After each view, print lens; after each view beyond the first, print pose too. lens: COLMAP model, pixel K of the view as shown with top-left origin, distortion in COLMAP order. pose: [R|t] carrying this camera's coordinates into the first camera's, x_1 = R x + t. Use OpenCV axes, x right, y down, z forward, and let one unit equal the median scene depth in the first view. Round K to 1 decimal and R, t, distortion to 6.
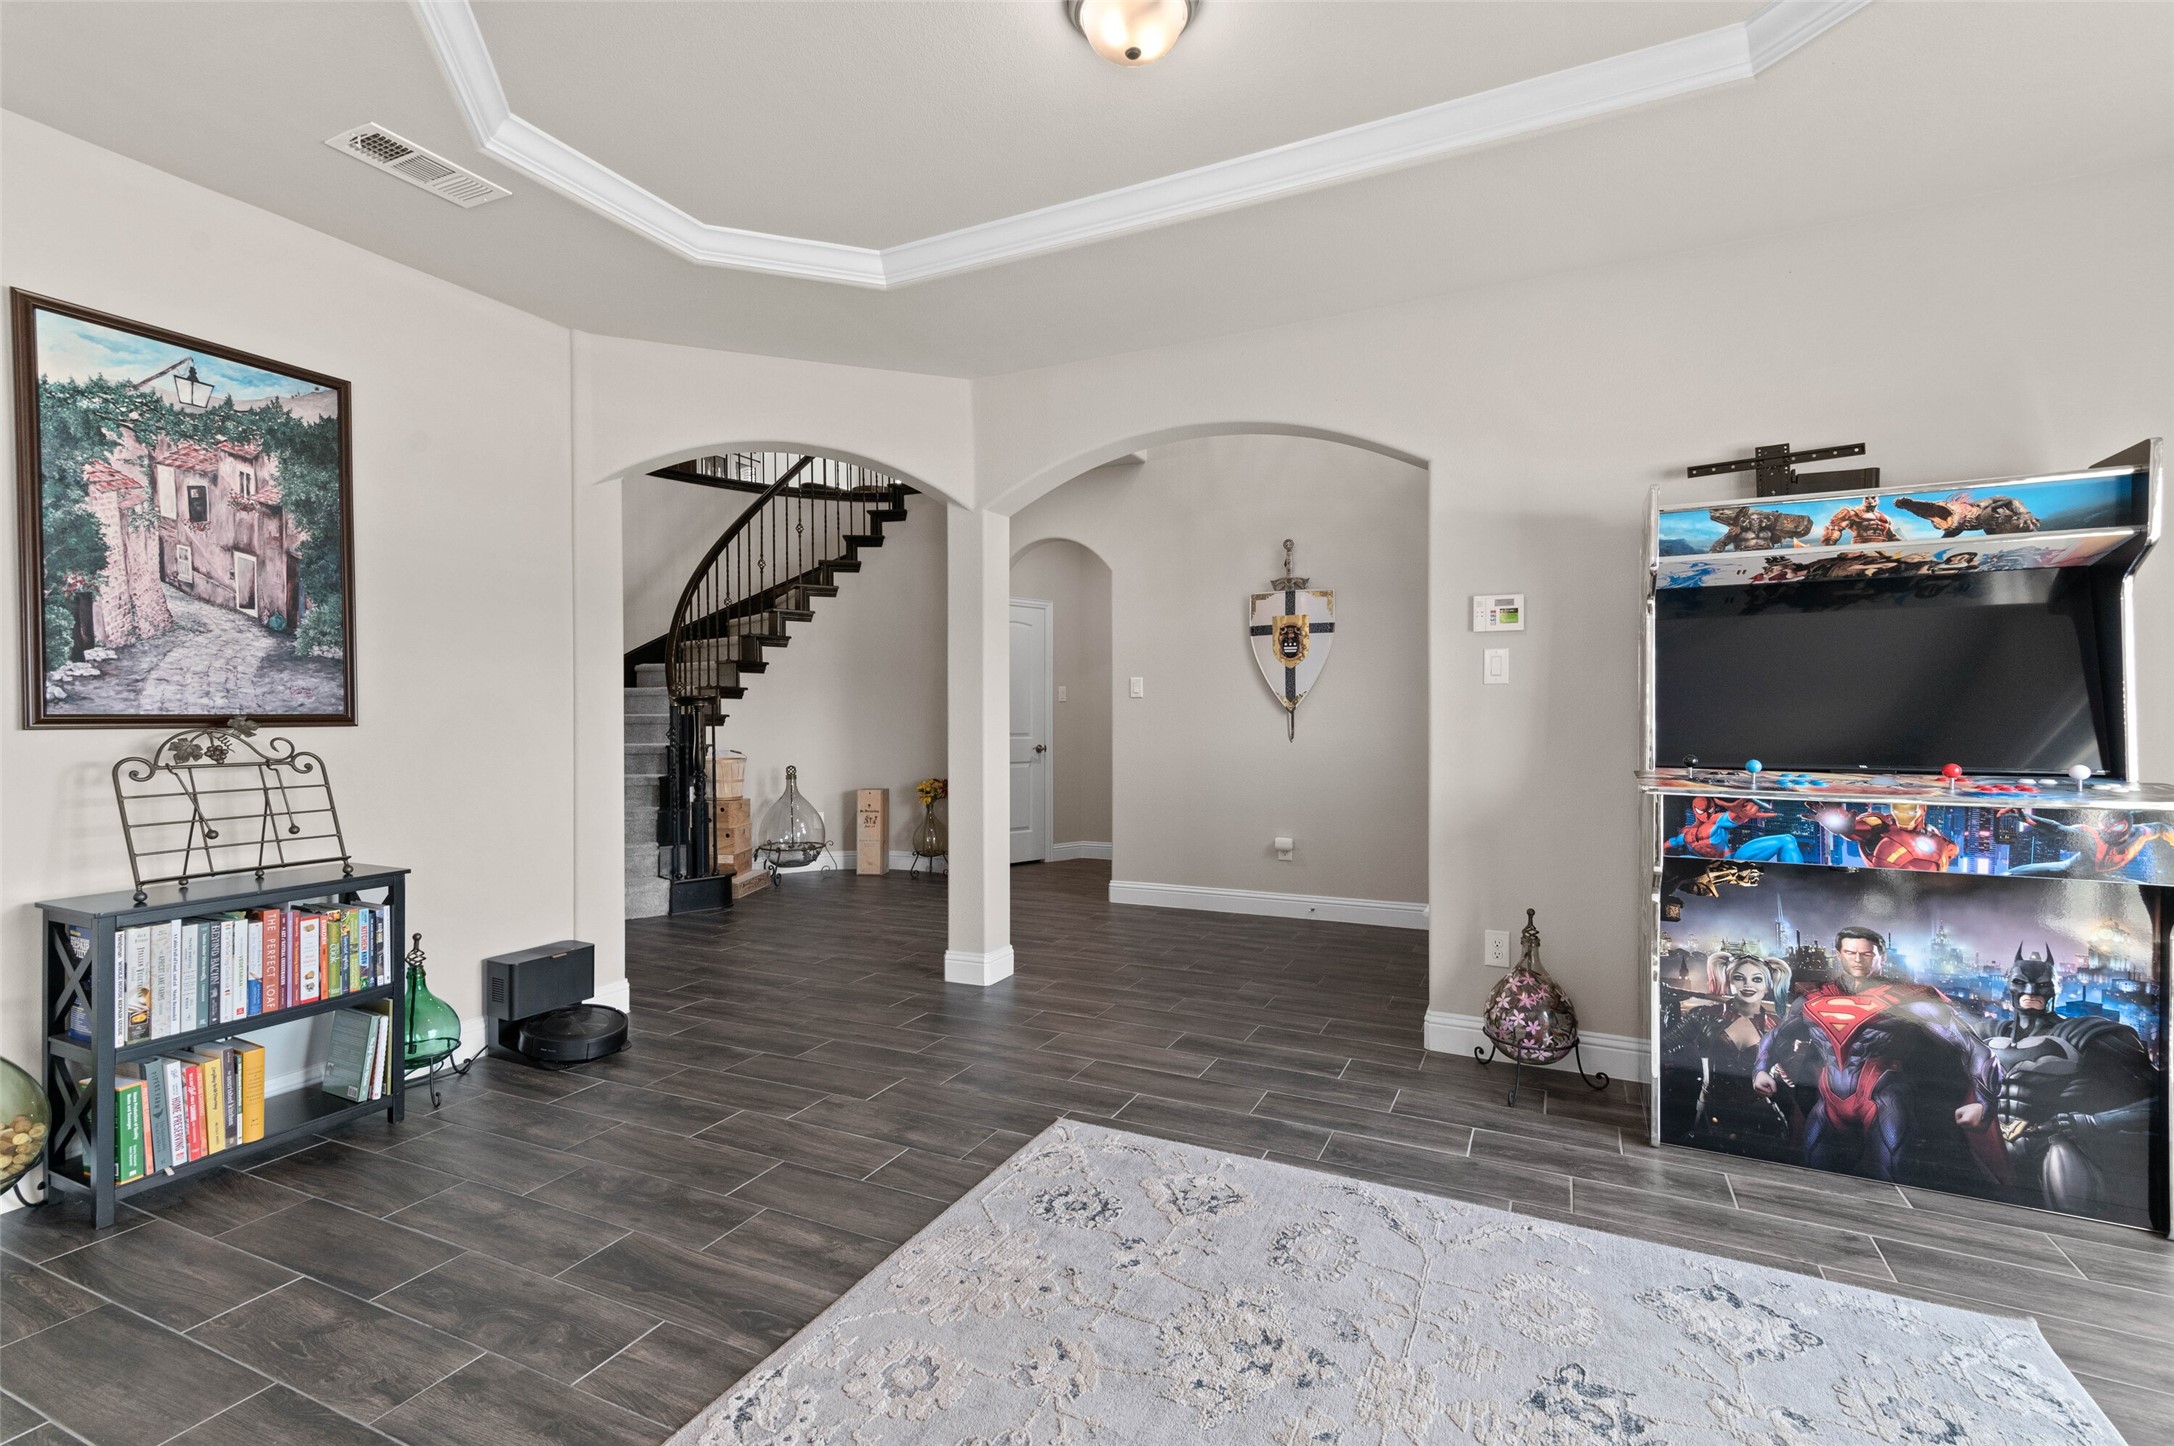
lens RADIAL K [[978.9, 0, 1091.3], [0, 978.9, 722.1], [0, 0, 1]] dist [0.030417, -0.001232]
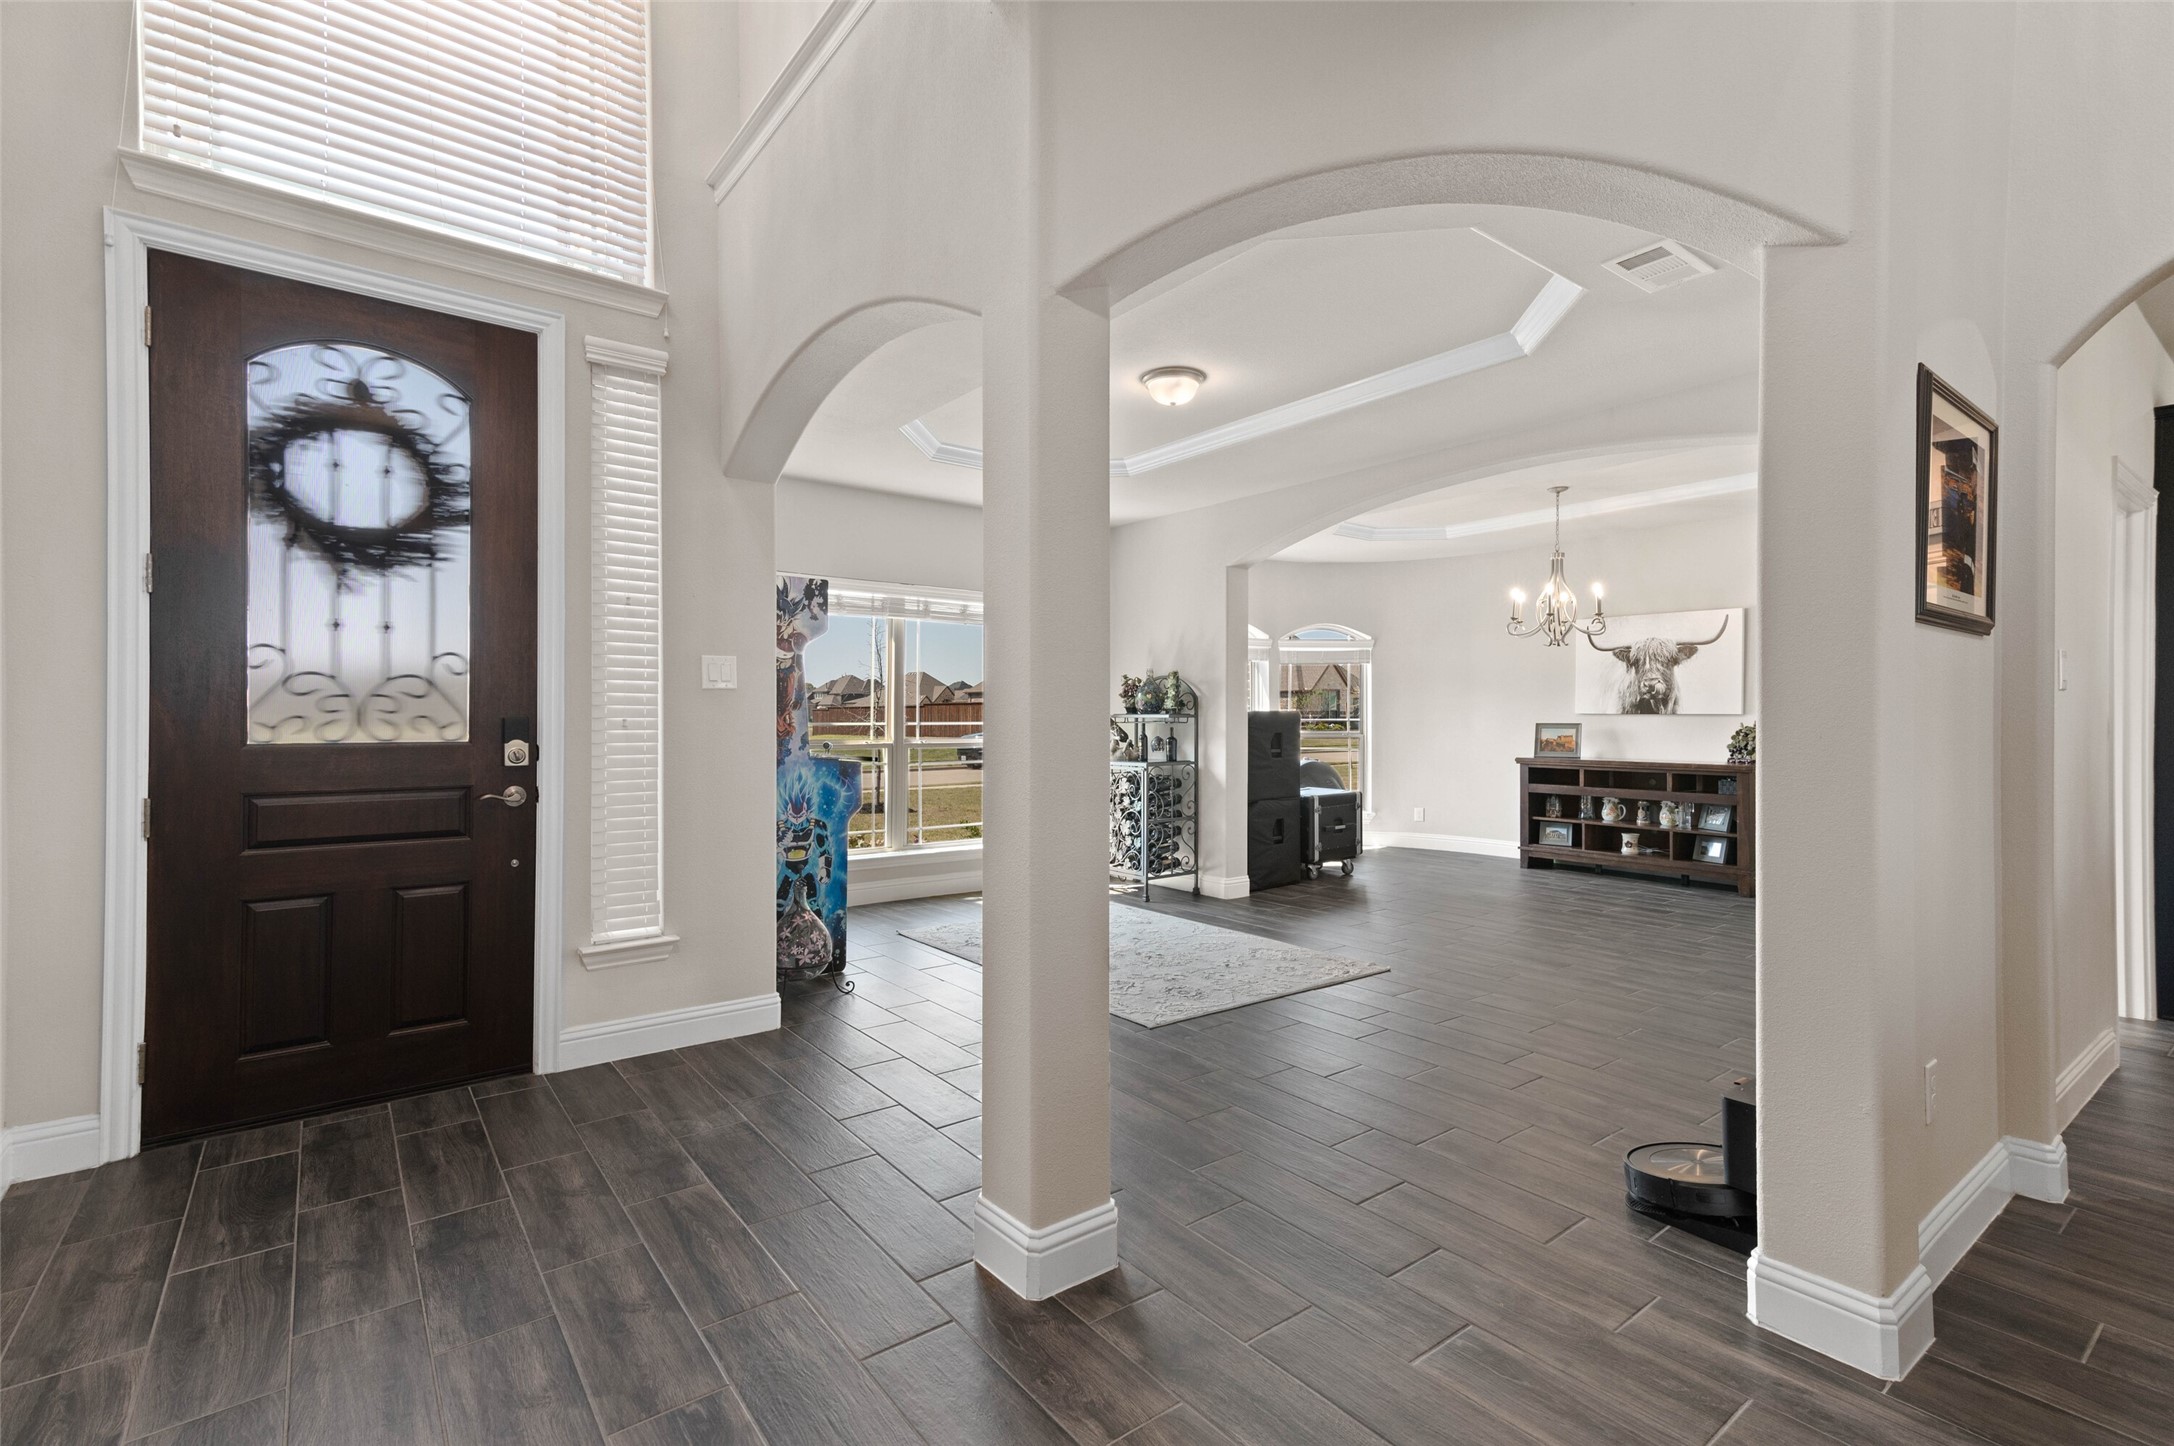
lens RADIAL K [[1001.5, 0, 1088.2], [0, 1001.5, 707.1], [0, 0, 1]] dist [0.044373, -0.000087]
pose [[-0.896696, 0.004667, 0.442622, -0.592973], [0.003284, 0.999987, -0.003890, -0.020592], [-0.442634, -0.002034, -0.896700, 2.391168]]
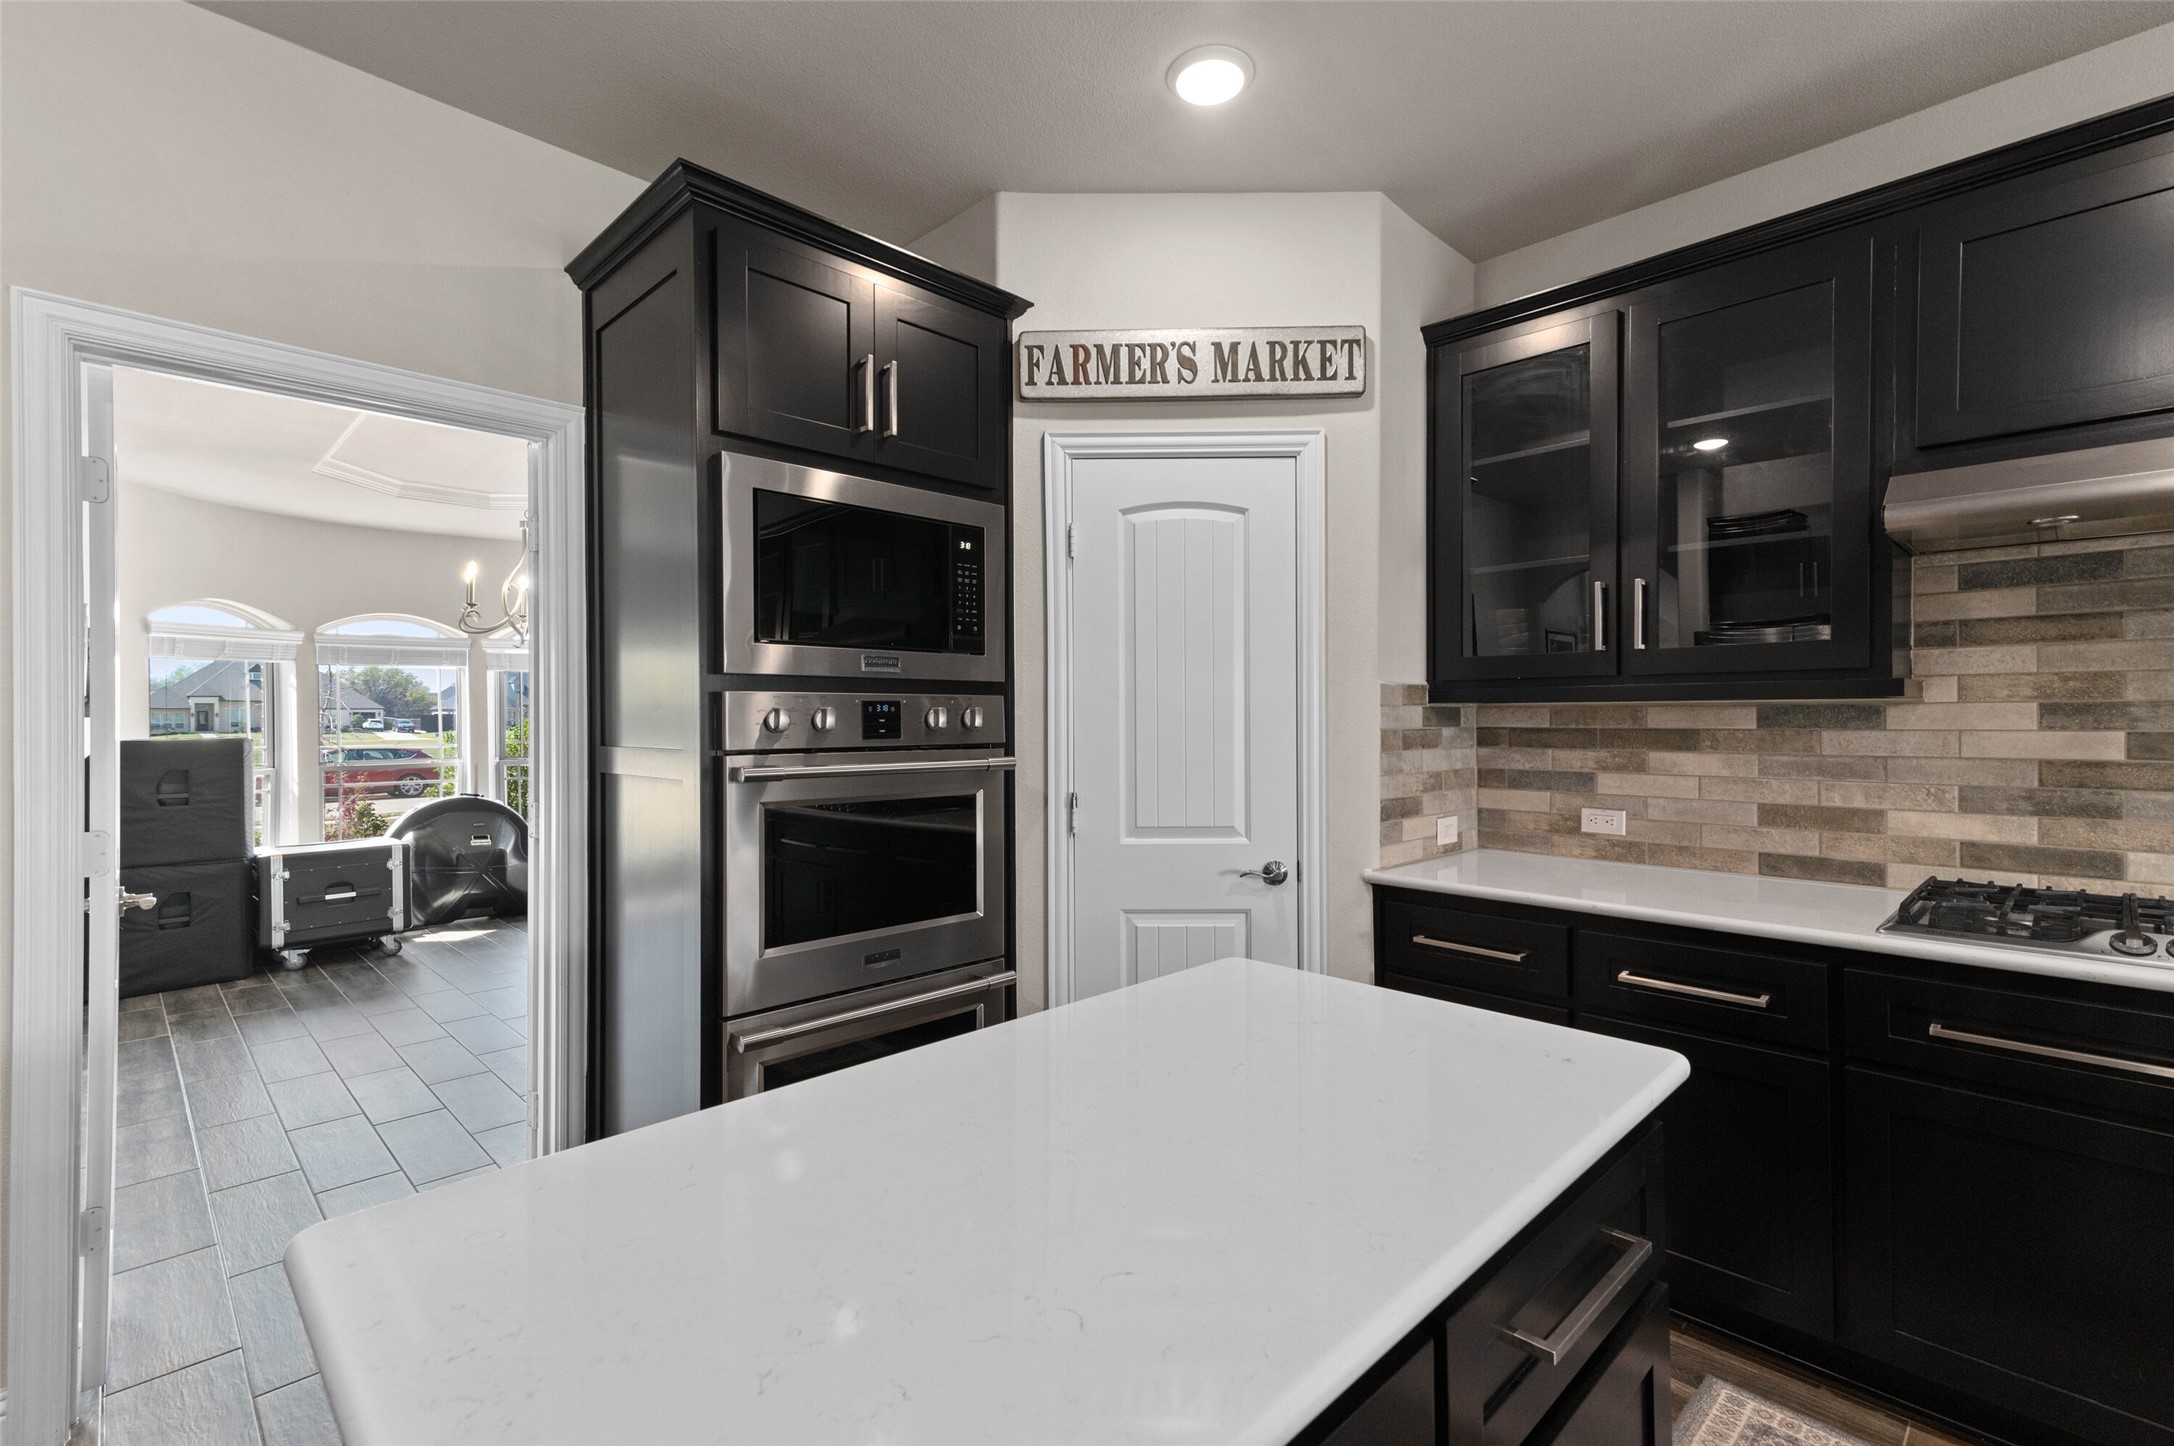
lens RADIAL K [[978.9, 0, 1091.3], [0, 978.9, 722.1], [0, 0, 1]] dist [0.030417, -0.001232]
pose [[-0.940489, 0.002791, 0.339813, -2.087086], [0.006816, 0.999920, 0.010652, -0.059378], [-0.339756, 0.012334, -0.940433, 0.998322]]
